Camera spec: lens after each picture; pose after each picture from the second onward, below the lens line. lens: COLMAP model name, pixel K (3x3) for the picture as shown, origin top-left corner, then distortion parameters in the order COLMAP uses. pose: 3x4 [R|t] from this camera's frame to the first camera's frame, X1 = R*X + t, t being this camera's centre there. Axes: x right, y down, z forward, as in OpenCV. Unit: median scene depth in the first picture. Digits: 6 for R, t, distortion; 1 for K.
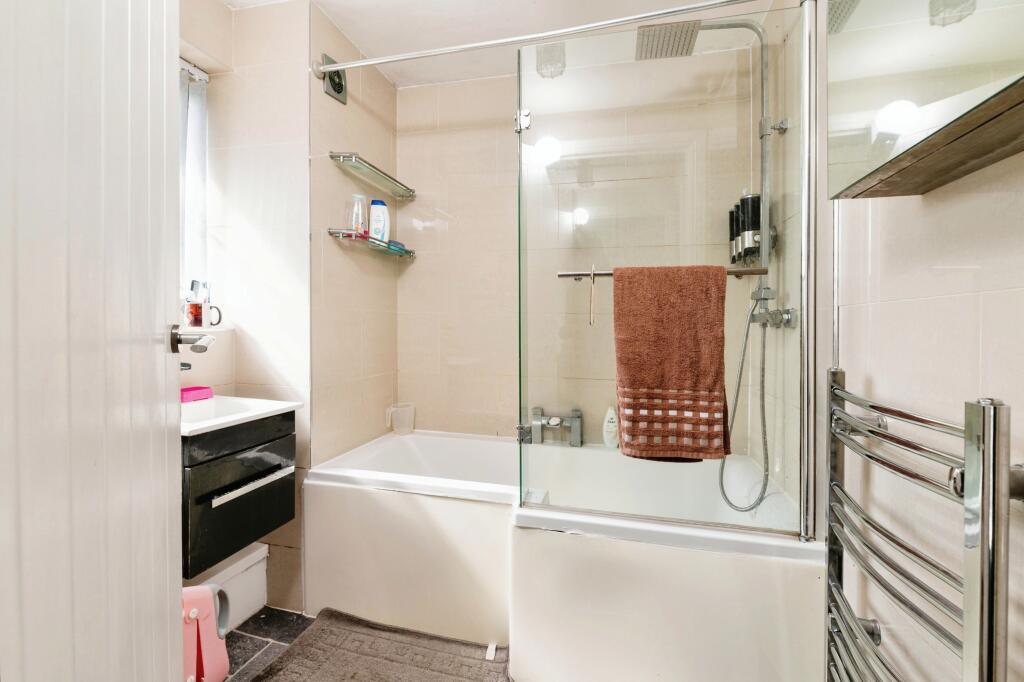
lens RADIAL K [[459.9, 0, 506.1], [0, 459.9, 321.2], [0, 0, 1]] dist [-0.001800, -0.000788]
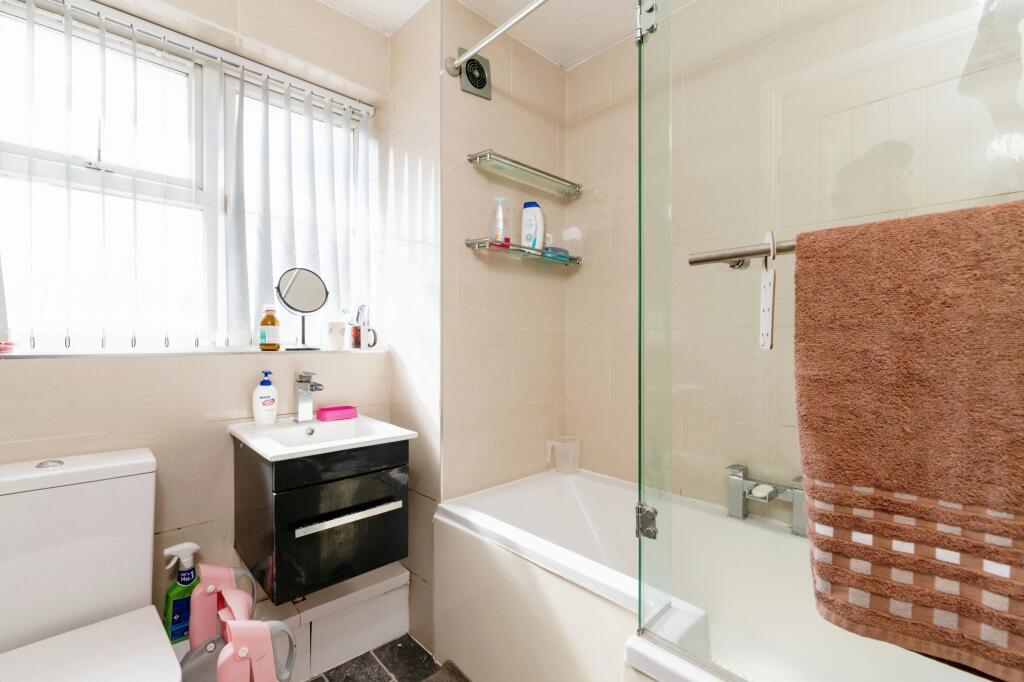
lens RADIAL K [[448.7, 0, 513.7], [0, 448.7, 346.1], [0, 0, 1]] dist [-0.002143, -0.000724]
pose [[0.846757, -0.001670, -0.531977, 0.184340], [0.009815, 0.999874, 0.012485, -0.002462], [0.531889, -0.015793, 0.846667, 0.333899]]
